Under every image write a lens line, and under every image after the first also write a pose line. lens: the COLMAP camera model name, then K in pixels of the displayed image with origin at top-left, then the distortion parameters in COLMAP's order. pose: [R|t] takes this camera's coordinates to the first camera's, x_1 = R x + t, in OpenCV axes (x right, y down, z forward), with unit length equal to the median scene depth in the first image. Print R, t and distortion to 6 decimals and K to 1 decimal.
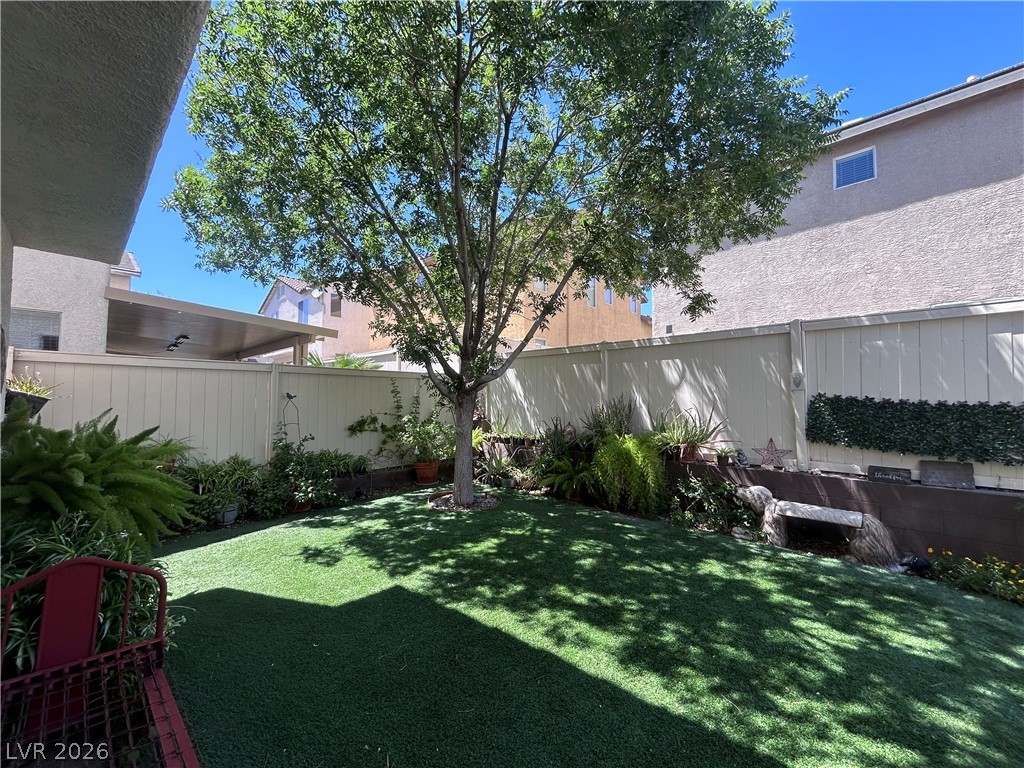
lens RADIAL K [[414.1, 0, 508.9], [0, 414.1, 384.1], [0, 0, 1]] dist [0.001996, 0.000472]
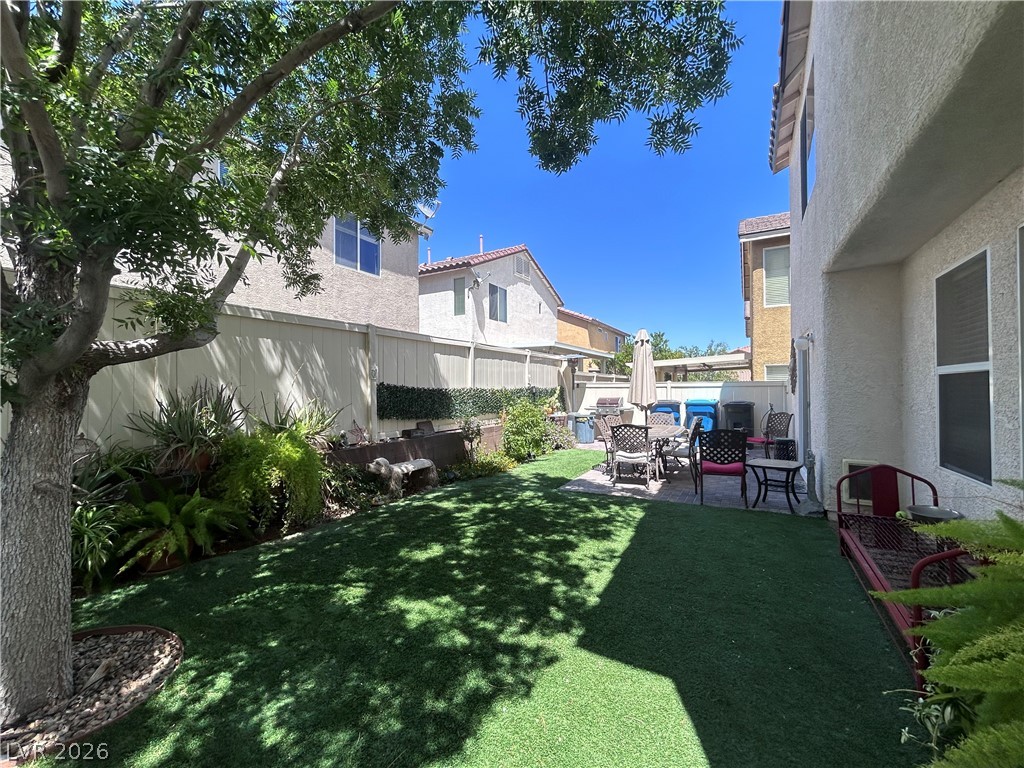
lens RADIAL K [[414.1, 0, 508.9], [0, 414.1, 384.1], [0, 0, 1]] dist [0.001996, 0.000472]
pose [[-0.216598, 0.002726, 0.976257, -0.851824], [-0.028627, 0.999548, -0.009142, 0.033572], [-0.975841, -0.029928, -0.216422, 1.149508]]
